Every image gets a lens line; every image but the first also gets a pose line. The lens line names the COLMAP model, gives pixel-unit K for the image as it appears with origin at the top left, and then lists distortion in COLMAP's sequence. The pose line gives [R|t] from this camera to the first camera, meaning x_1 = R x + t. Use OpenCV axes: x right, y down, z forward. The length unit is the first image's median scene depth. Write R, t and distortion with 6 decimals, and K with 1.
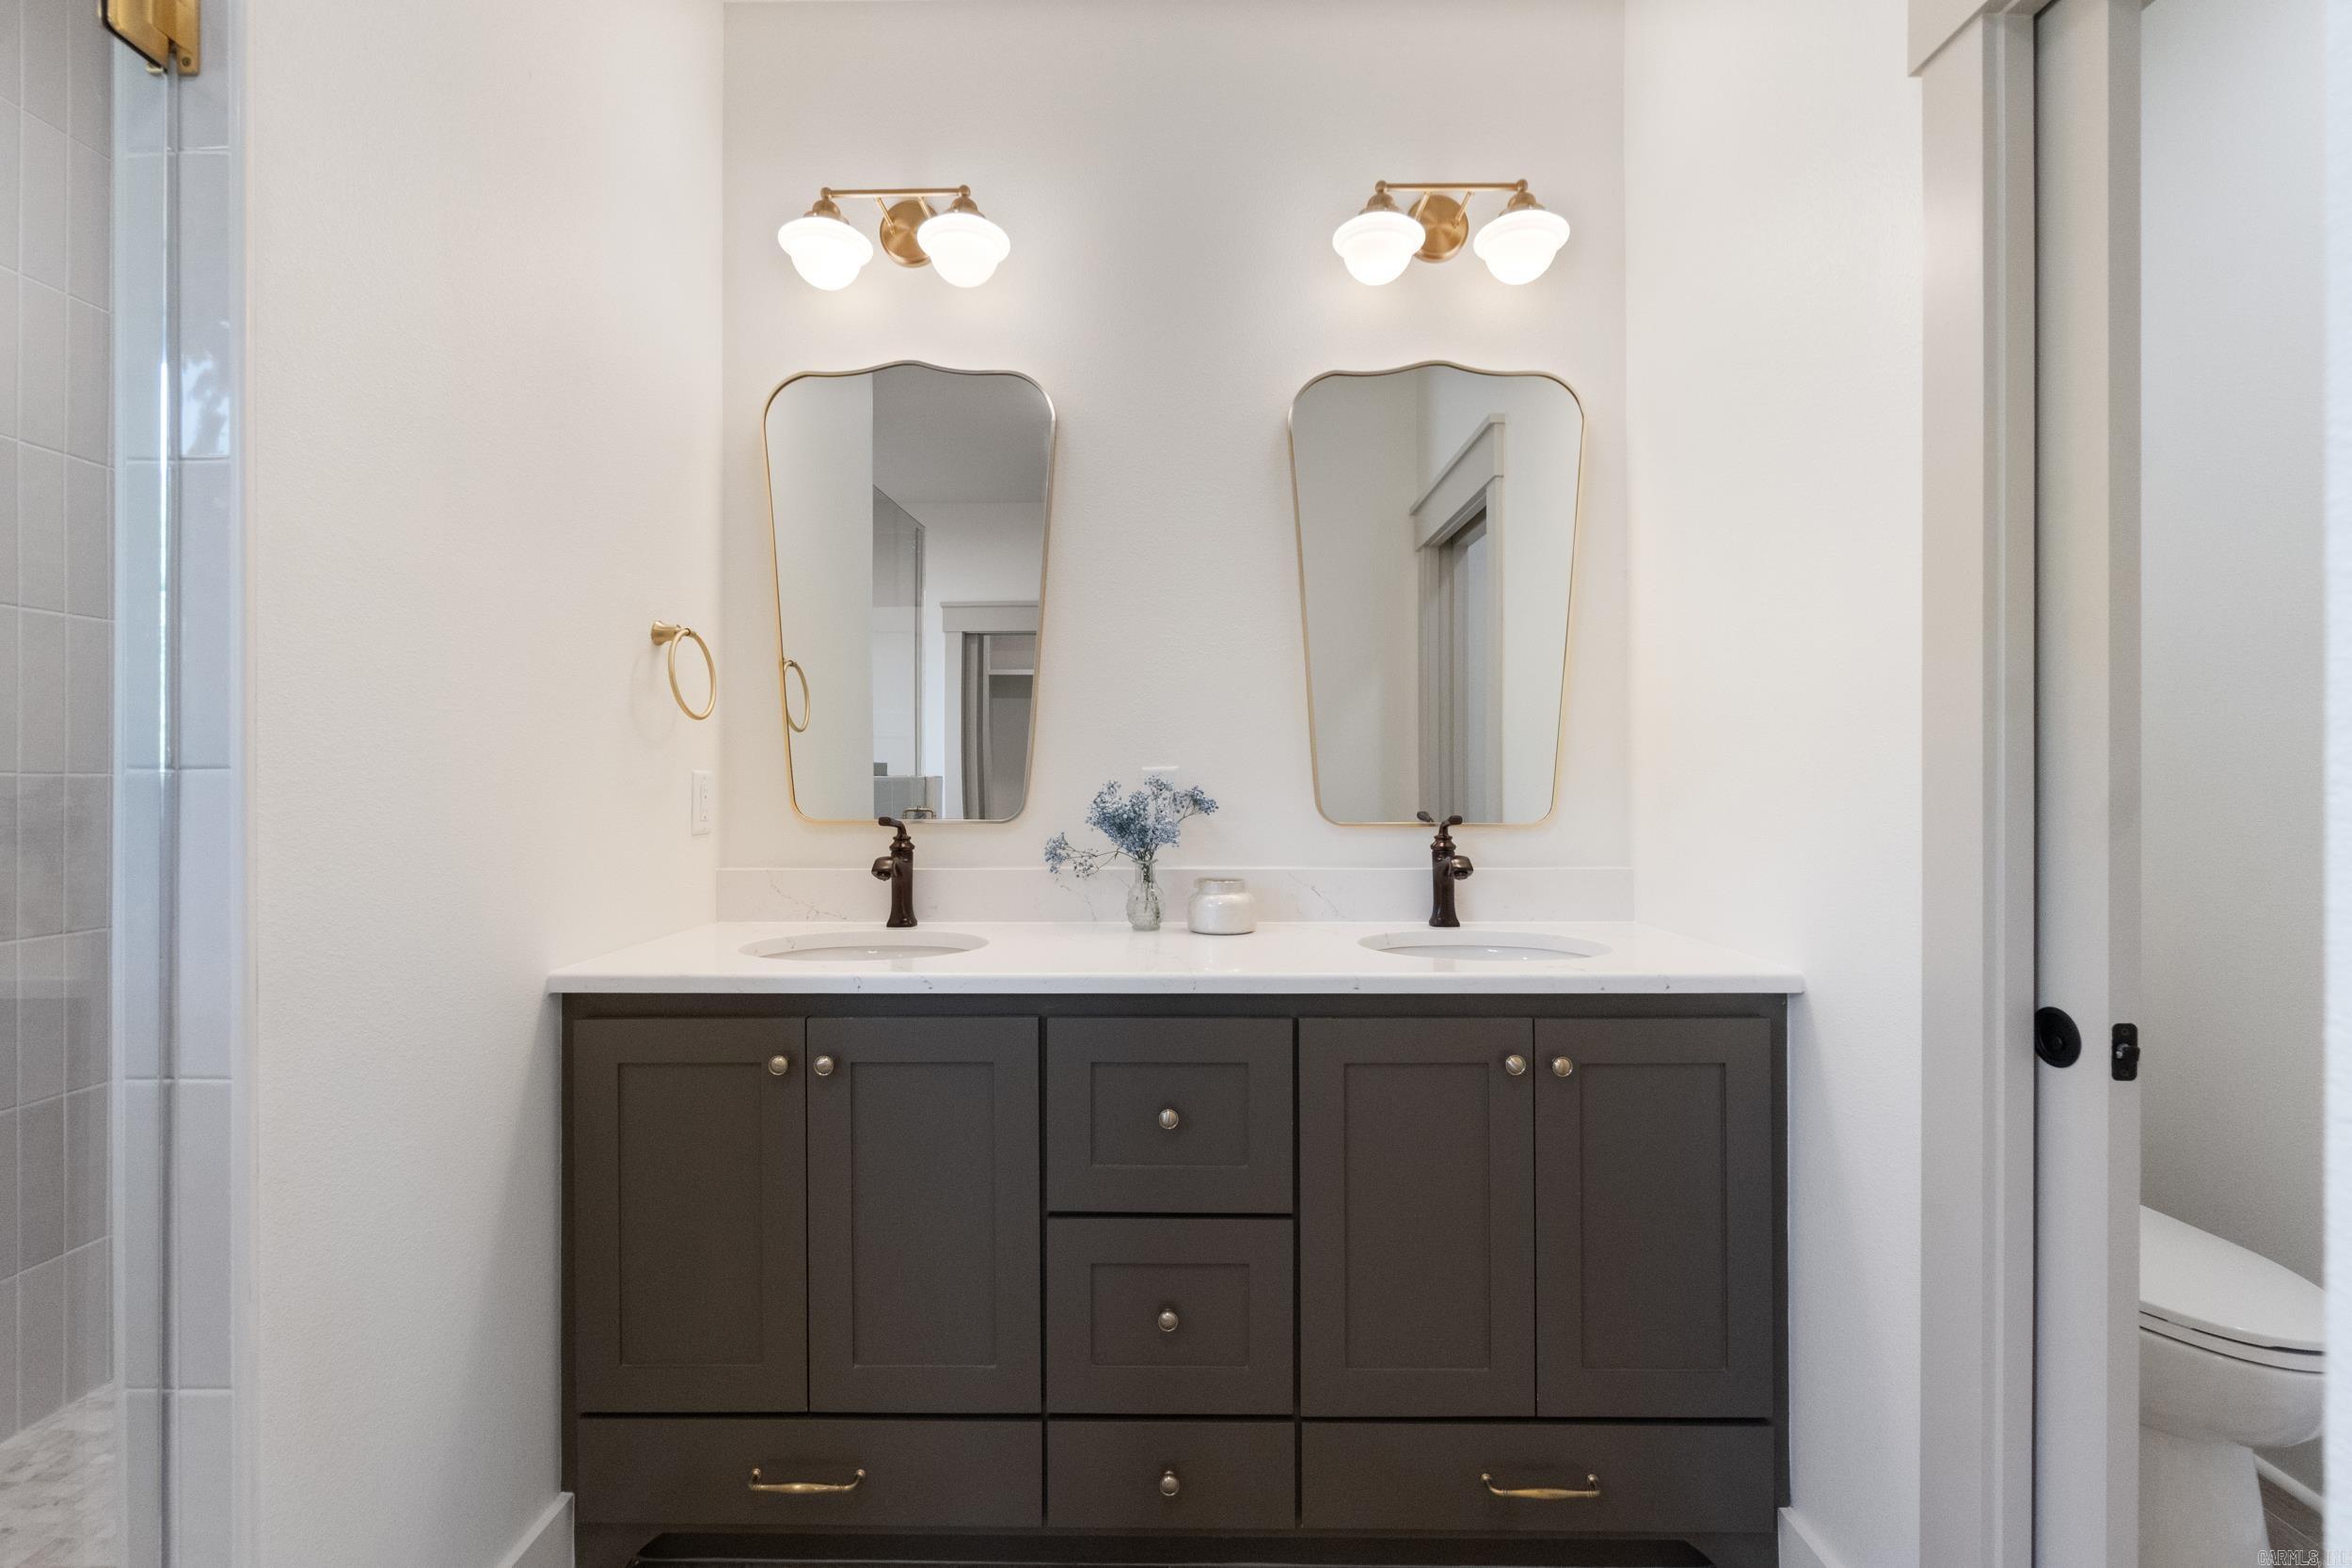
lens RADIAL K [[1031.9, 0, 1171.5], [0, 1031.9, 754.4], [0, 0, 1]] dist [-0.003440, 0.000155]
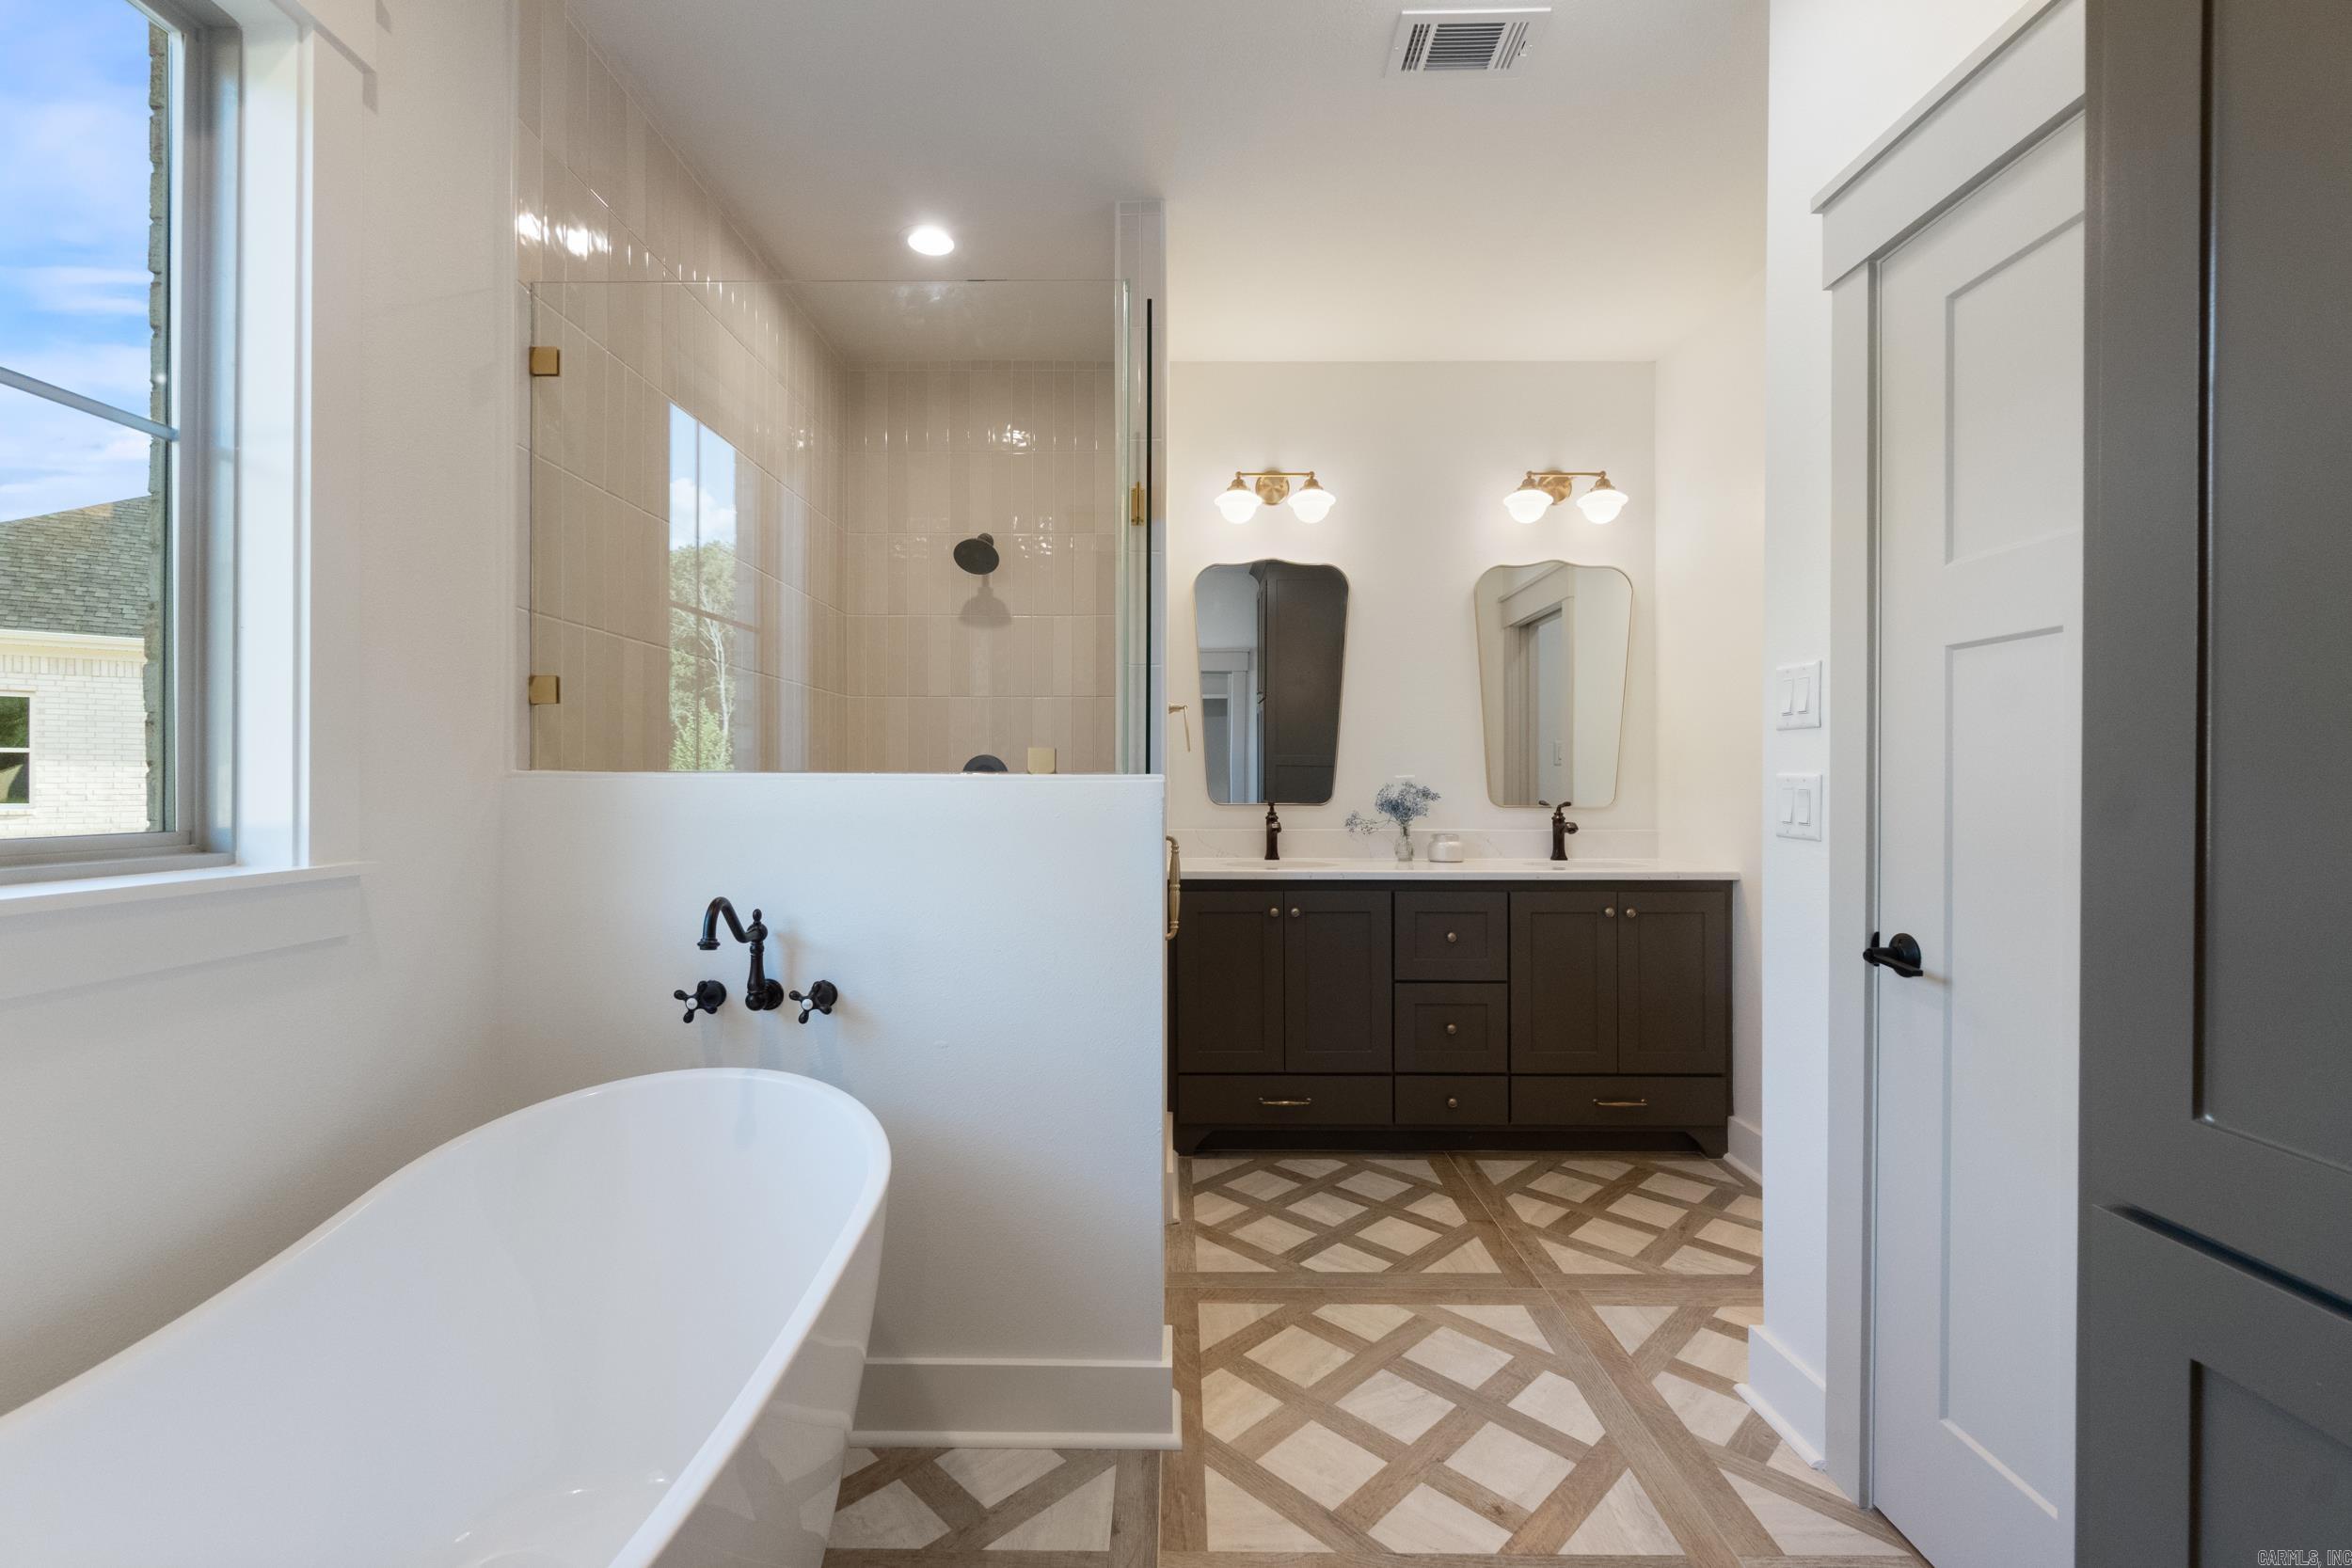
lens RADIAL K [[1018.1, 0, 1168.4], [0, 1018.1, 768.8], [0, 0, 1]] dist [-0.003262, -0.000273]
pose [[0.999999, -0.000216, -0.001632, -0.463138], [0.000236, 0.999929, 0.011952, -0.024514], [0.001630, -0.011952, 0.999927, -0.897451]]
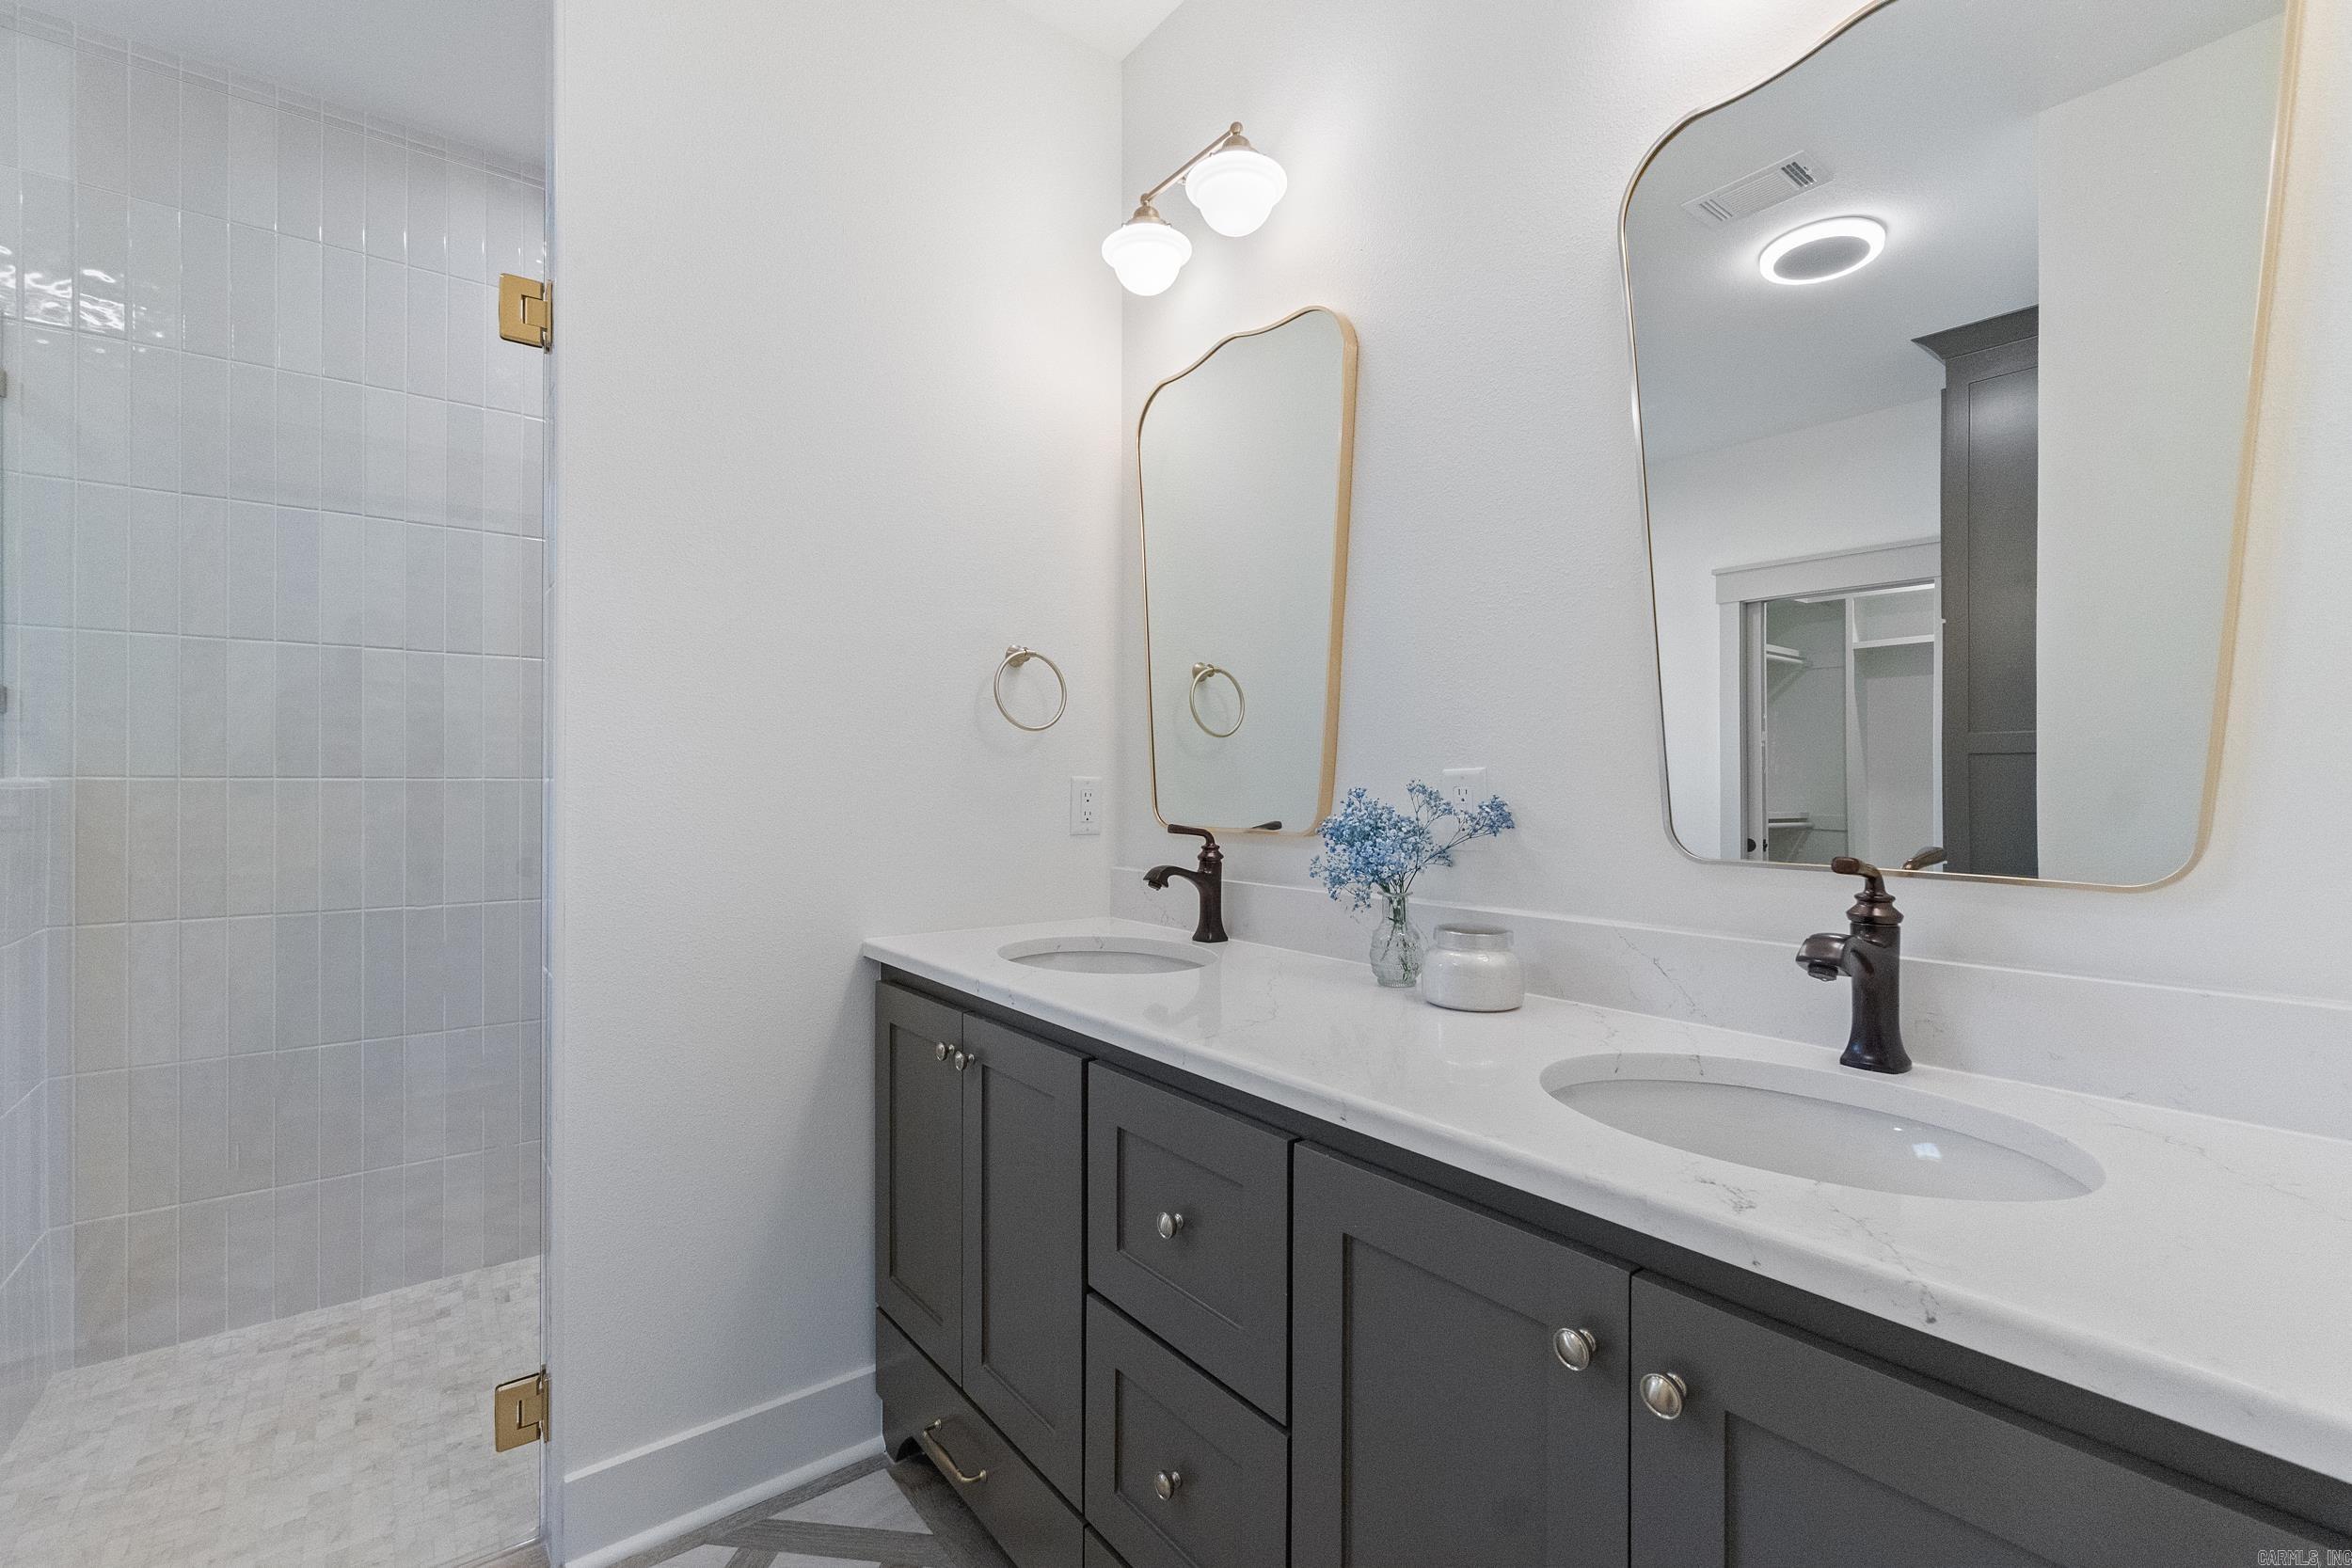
lens RADIAL K [[1040.5, 0, 1177.3], [0, 1040.5, 760.1], [0, 0, 1]] dist [0.000027, -0.000747]
pose [[0.621386, -0.012388, -0.783407, 0.476020], [0.016436, 0.999861, -0.002774, 0.004281], [0.783332, -0.011153, 0.621503, 0.402264]]
